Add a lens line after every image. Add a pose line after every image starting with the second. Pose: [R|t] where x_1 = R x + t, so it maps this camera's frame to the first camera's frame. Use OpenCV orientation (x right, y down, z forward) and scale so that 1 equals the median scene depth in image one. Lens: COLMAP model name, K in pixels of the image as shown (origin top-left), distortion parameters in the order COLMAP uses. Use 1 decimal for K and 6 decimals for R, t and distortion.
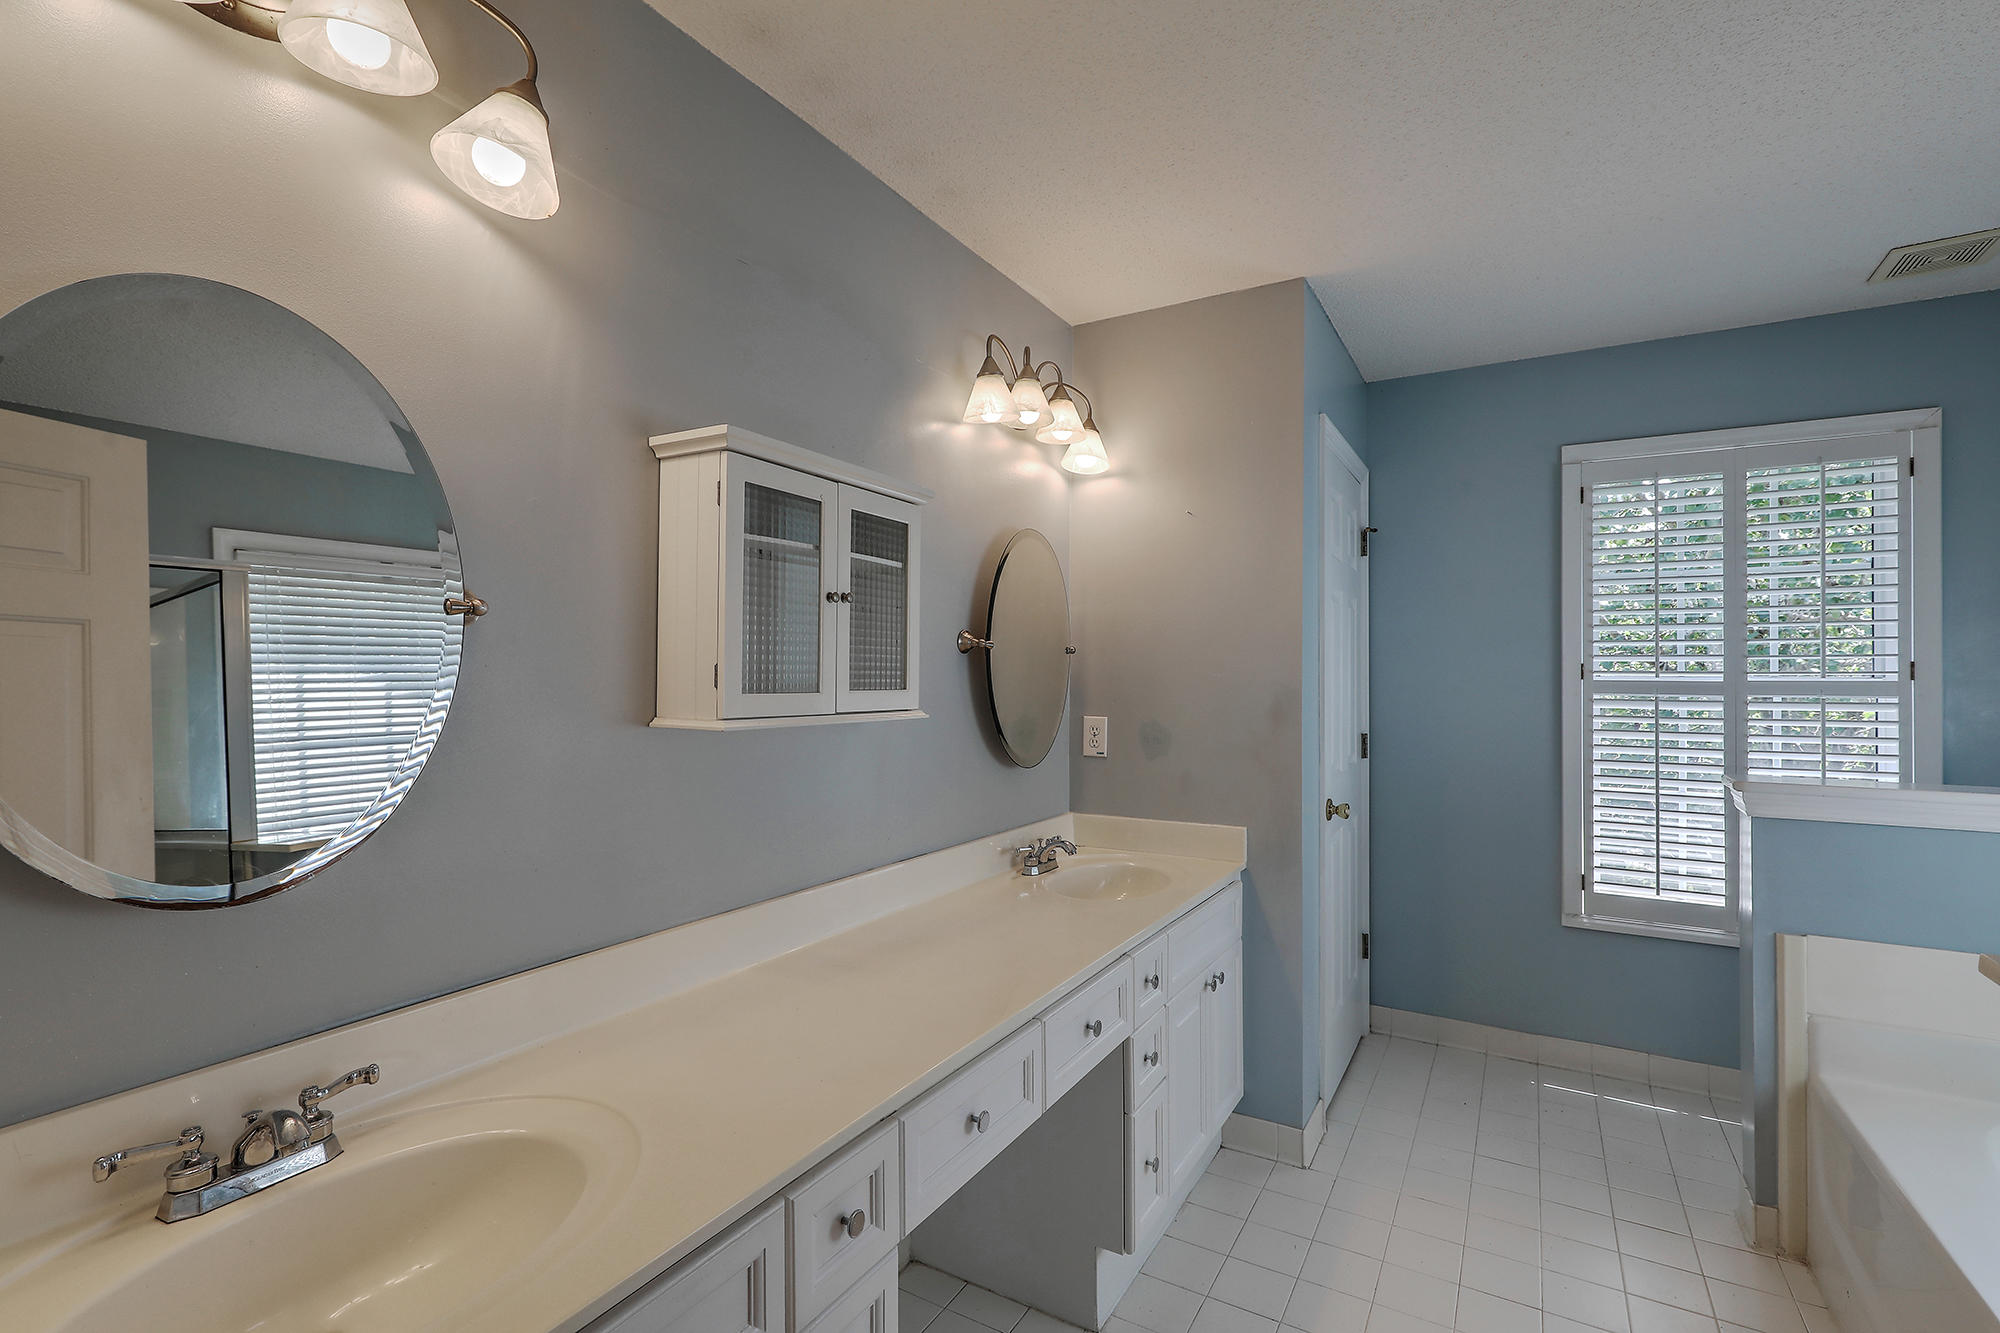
lens RADIAL K [[902.4, 0, 995.0], [0, 902.4, 666.9], [0, 0, 1]] dist [0.000105, -0.000250]
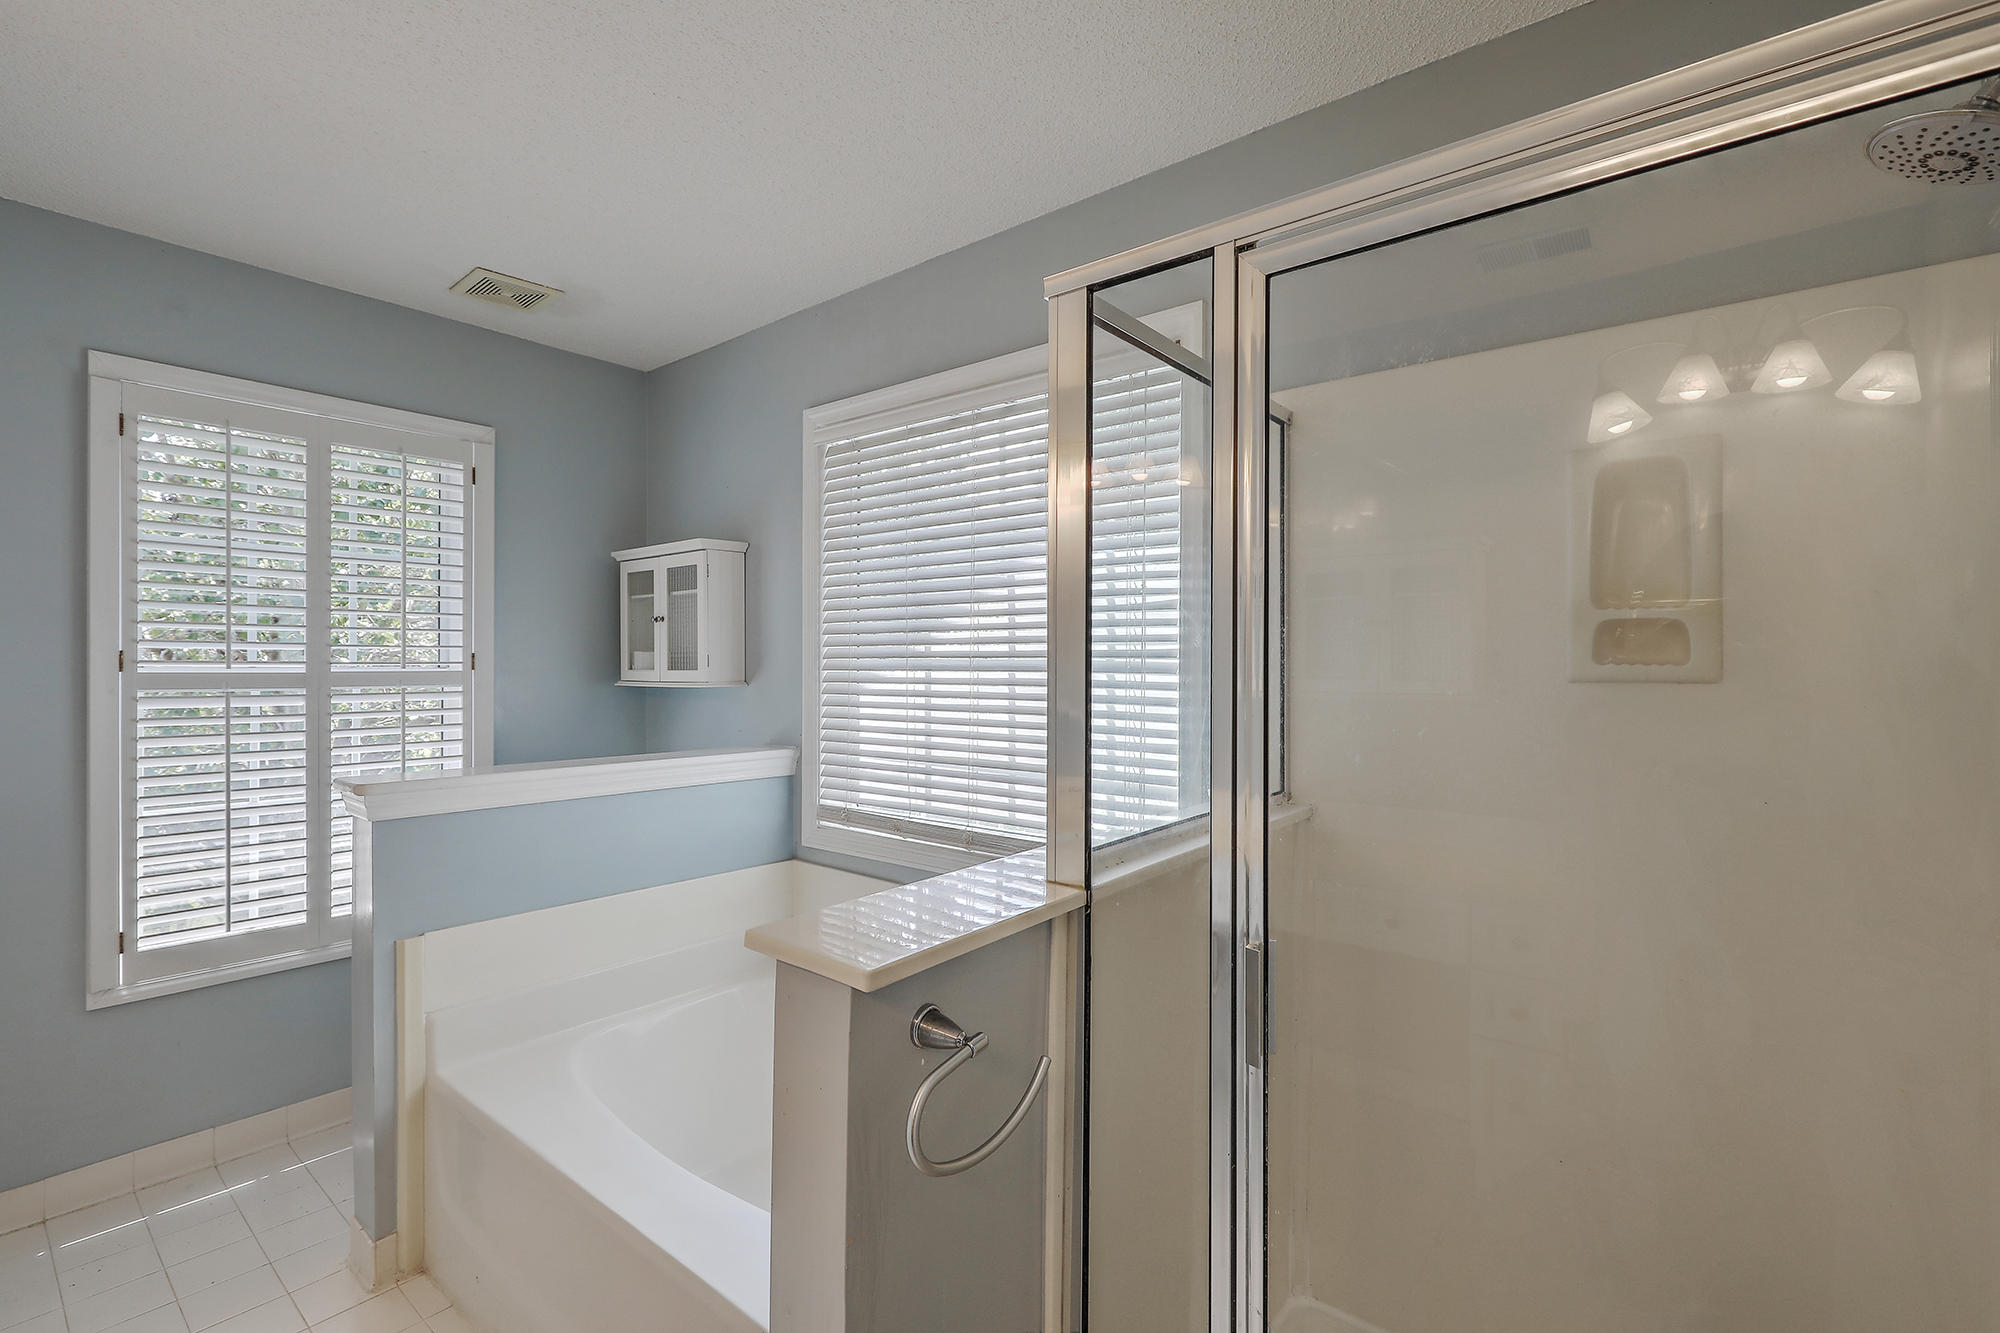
lens RADIAL K [[902.4, 0, 1007.9], [0, 902.4, 666.9], [0, 0, 1]] dist [0.000105, -0.000250]
pose [[0.152753, -0.003614, 0.988258, 0.026882], [-0.008000, 0.999956, 0.004894, 0.000300], [-0.988232, -0.008654, 0.152718, 0.171871]]
